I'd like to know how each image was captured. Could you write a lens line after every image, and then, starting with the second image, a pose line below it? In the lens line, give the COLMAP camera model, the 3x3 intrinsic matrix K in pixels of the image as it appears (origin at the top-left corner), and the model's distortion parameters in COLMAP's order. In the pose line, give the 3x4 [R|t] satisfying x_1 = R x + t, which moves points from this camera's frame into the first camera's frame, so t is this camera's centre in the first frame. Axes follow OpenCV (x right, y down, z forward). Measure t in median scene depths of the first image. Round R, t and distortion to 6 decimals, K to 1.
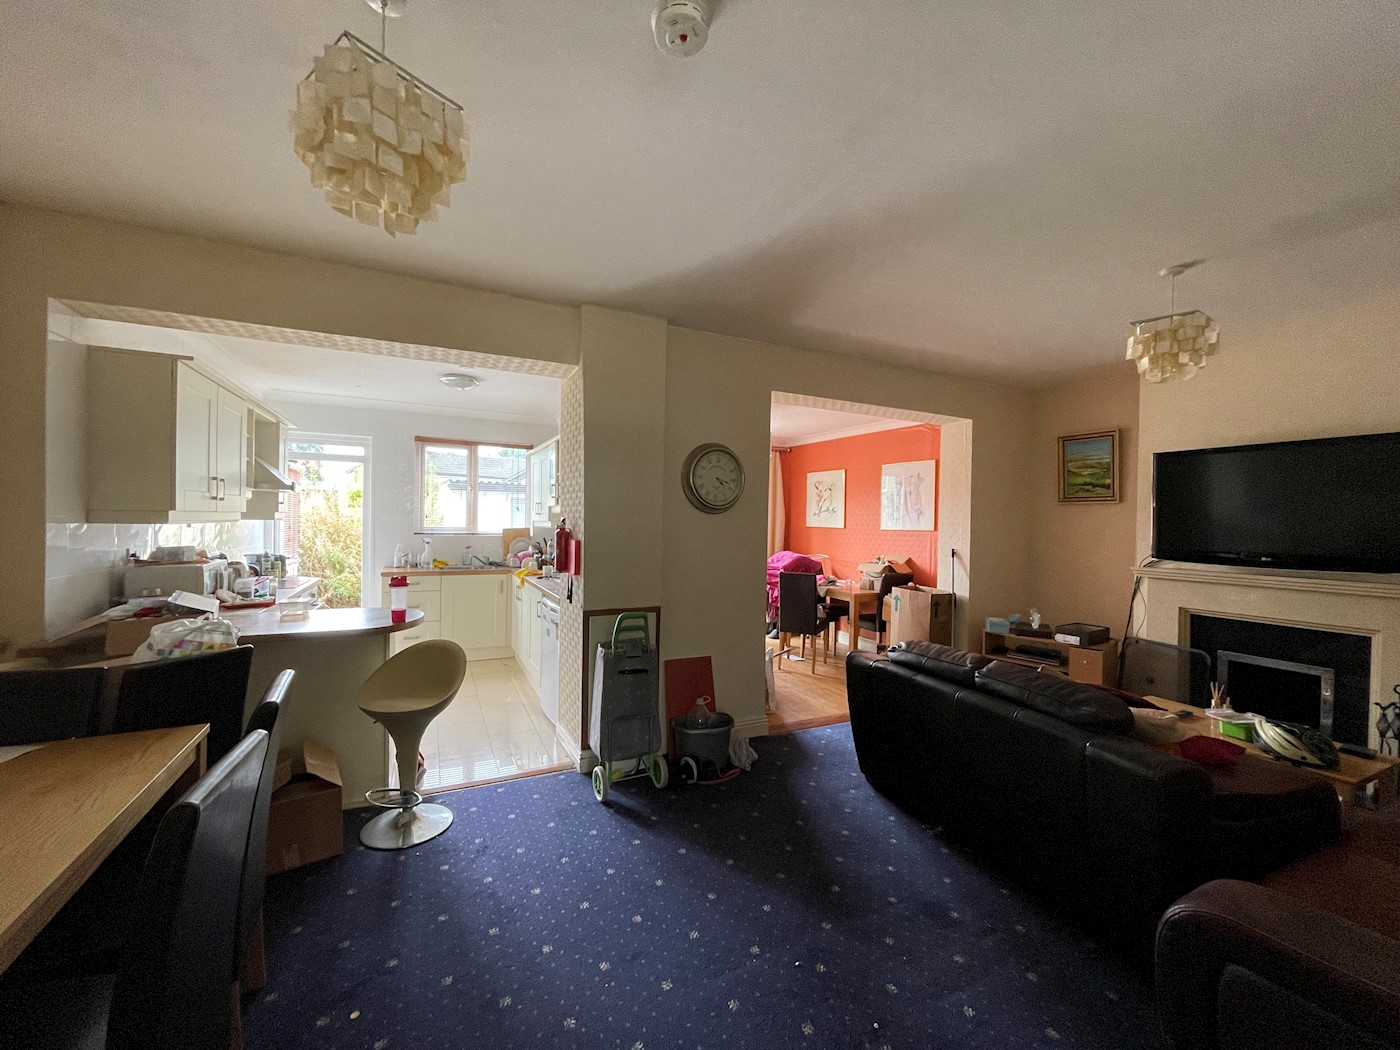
lens RADIAL K [[563.3, 0, 703.3], [0, 563.3, 526.2], [0, 0, 1]] dist [0.010706, 0.000035]
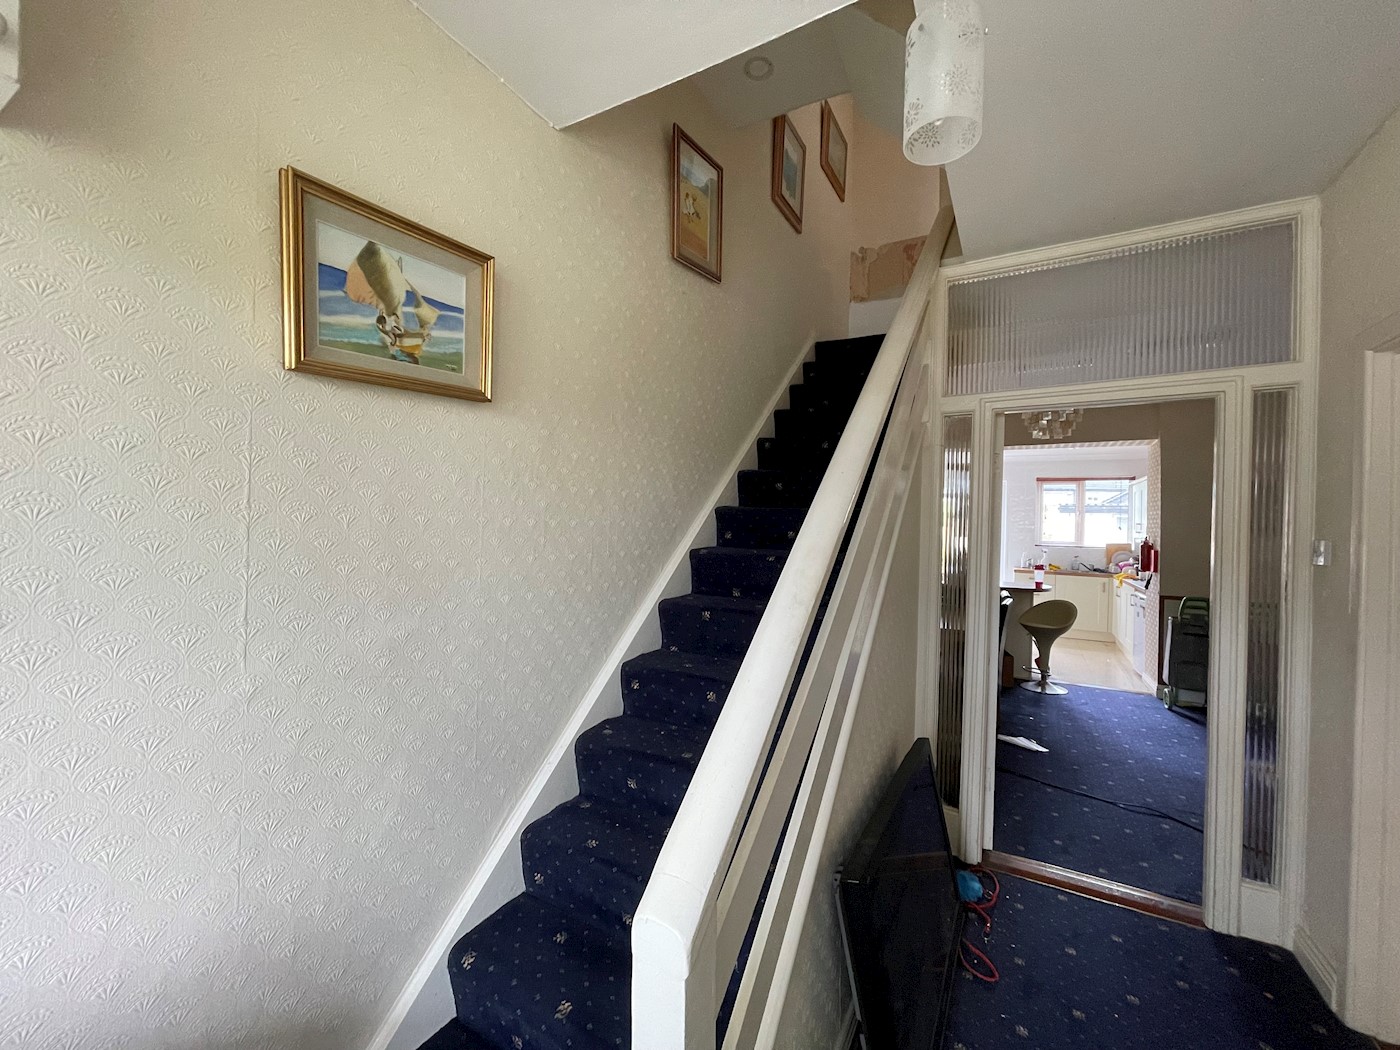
lens RADIAL K [[563.3, 0, 703.3], [0, 563.3, 526.2], [0, 0, 1]] dist [0.010706, 0.000035]
pose [[0.562876, -0.000939, -0.826541, 0.353718], [-0.022351, 0.999616, -0.016356, 0.011196], [0.826239, 0.027680, 0.562639, -0.883585]]
